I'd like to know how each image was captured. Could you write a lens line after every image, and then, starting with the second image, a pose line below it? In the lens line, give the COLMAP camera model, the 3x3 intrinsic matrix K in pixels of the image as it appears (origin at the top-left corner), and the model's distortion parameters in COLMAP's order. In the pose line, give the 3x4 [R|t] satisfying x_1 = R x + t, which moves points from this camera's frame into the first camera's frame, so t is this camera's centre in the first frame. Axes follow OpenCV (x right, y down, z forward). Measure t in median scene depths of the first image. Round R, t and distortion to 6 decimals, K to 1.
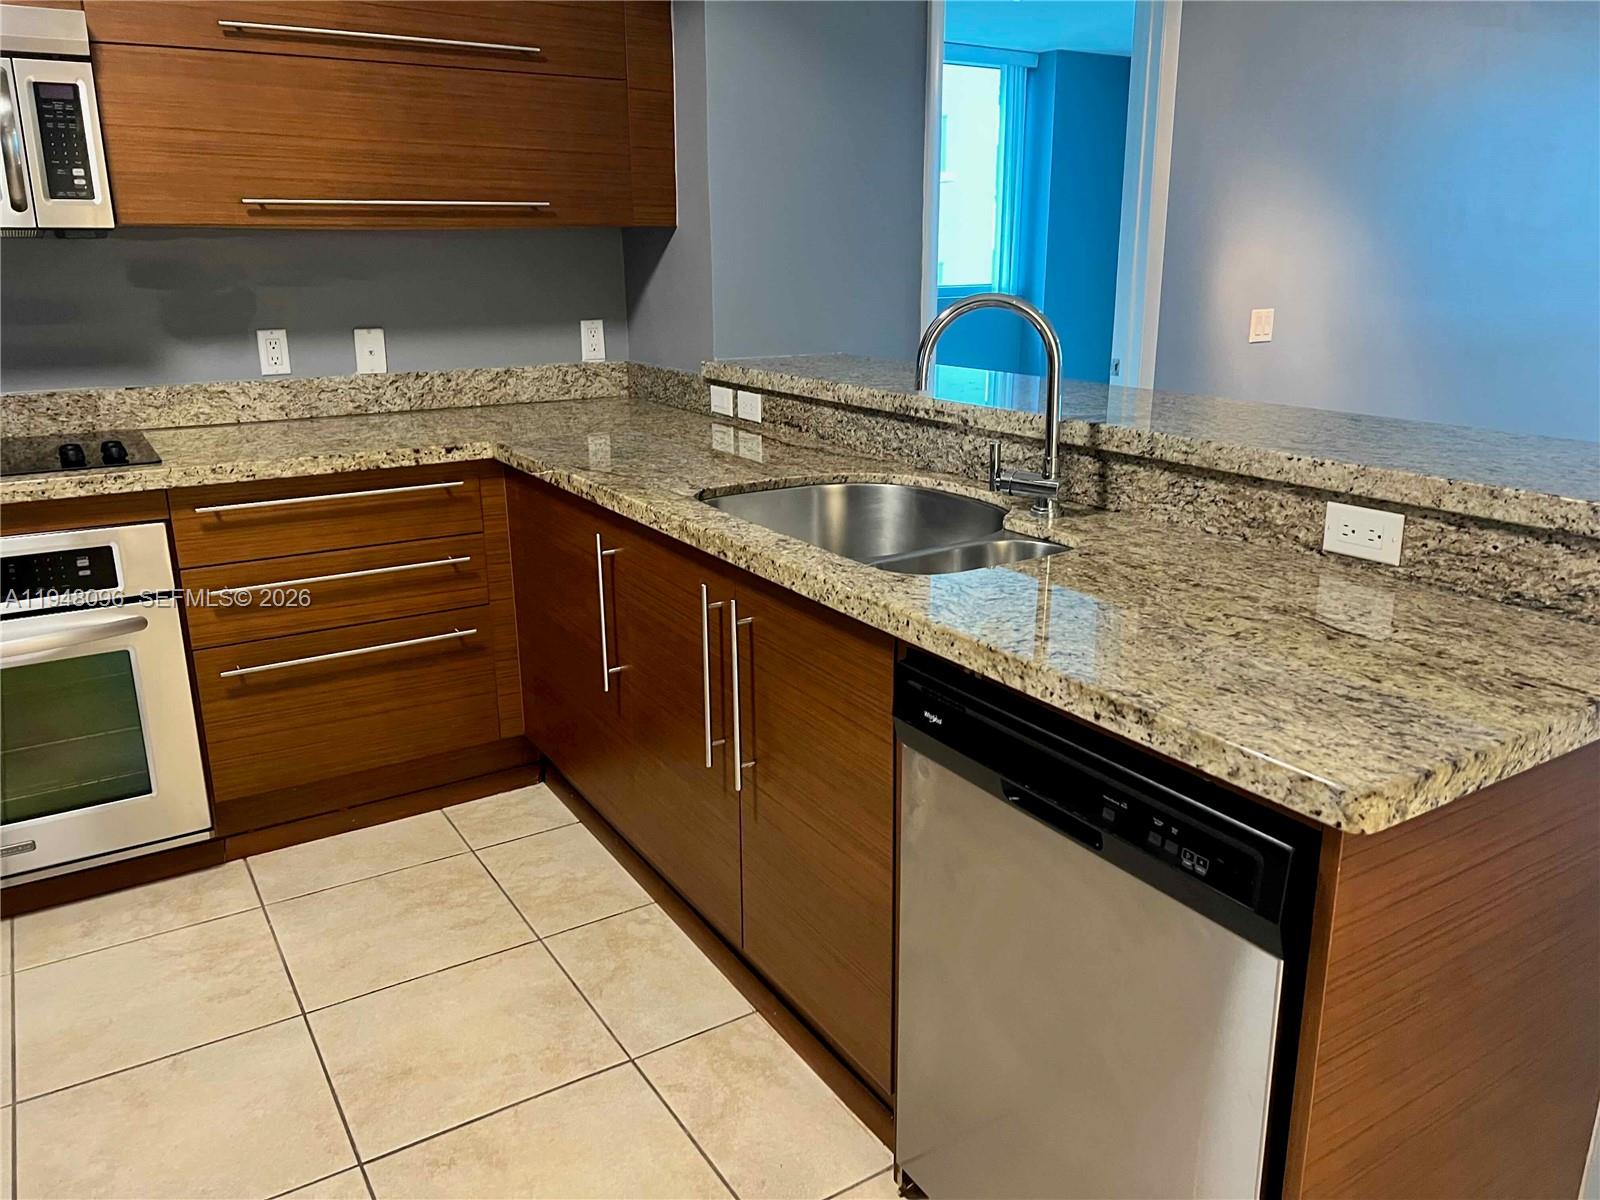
lens RADIAL K [[1187.8, 0, 813.5], [0, 1187.8, 590.7], [0, 0, 1]] dist [0.041293, -0.052145]
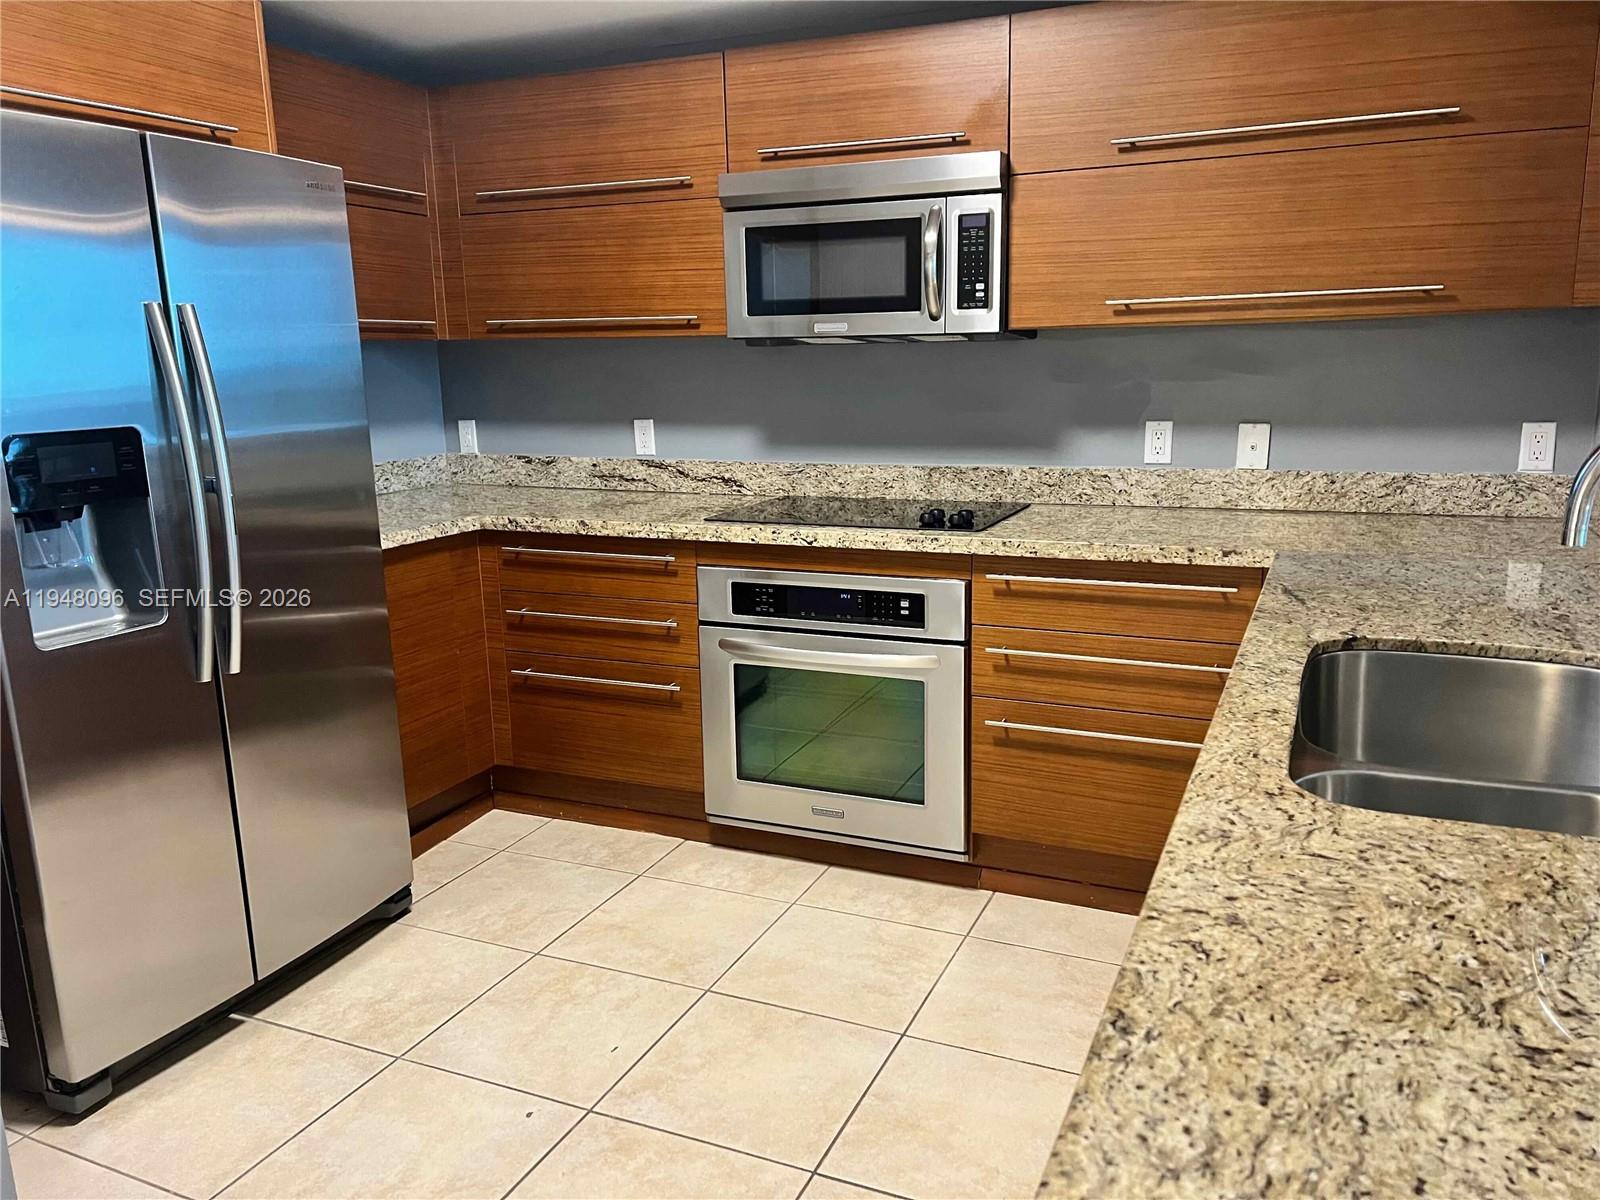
lens RADIAL K [[1187.8, 0, 808.1], [0, 1187.8, 614.4], [0, 0, 1]] dist [0.041293, -0.052145]
pose [[0.552337, 0.171013, -0.815891, 0.298529], [-0.210655, 0.975600, 0.061880, -0.061539], [0.806566, 0.137693, 0.574885, 0.203064]]
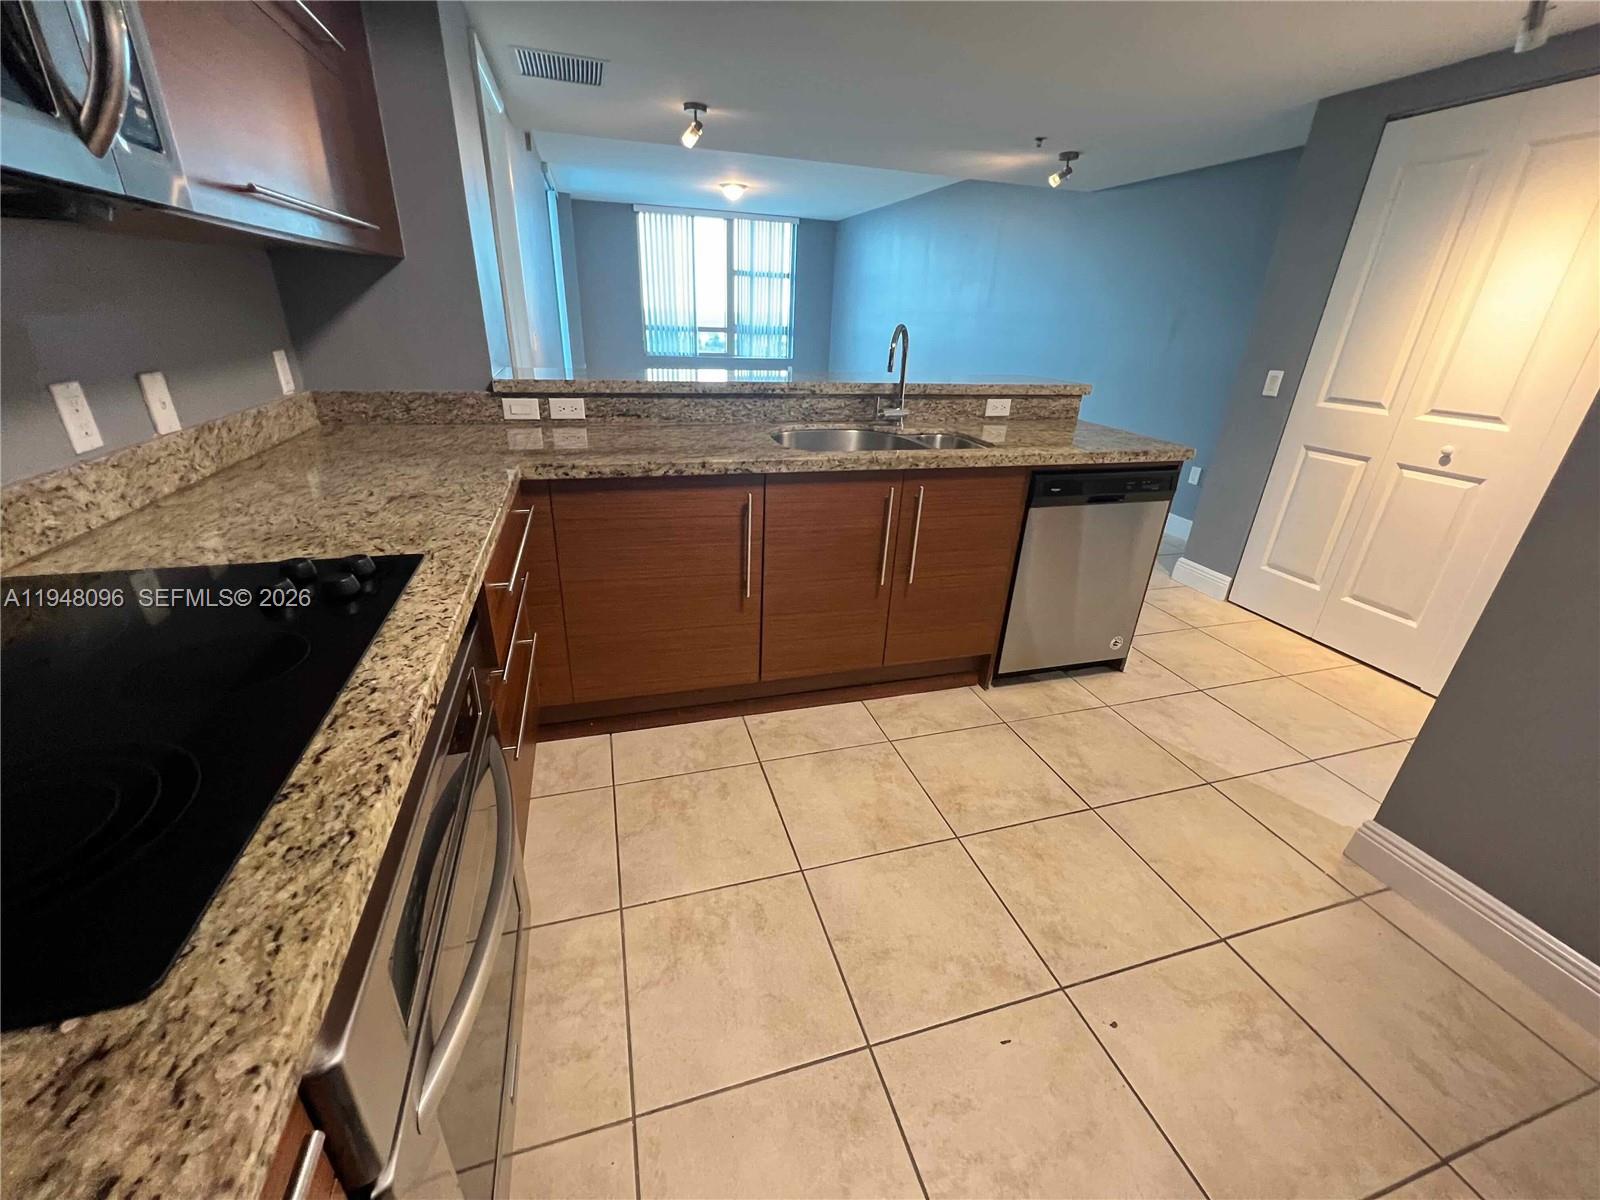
lens RADIAL K [[640.4, 0, 801.9], [0, 640.4, 598.9], [0, 0, 1]] dist [-0.011318, 0.000288]
pose [[0.275351, -0.382156, 0.882122, -0.805102], [0.225306, 0.917689, 0.327236, -0.152156], [-0.934569, 0.108642, 0.338789, 0.595634]]
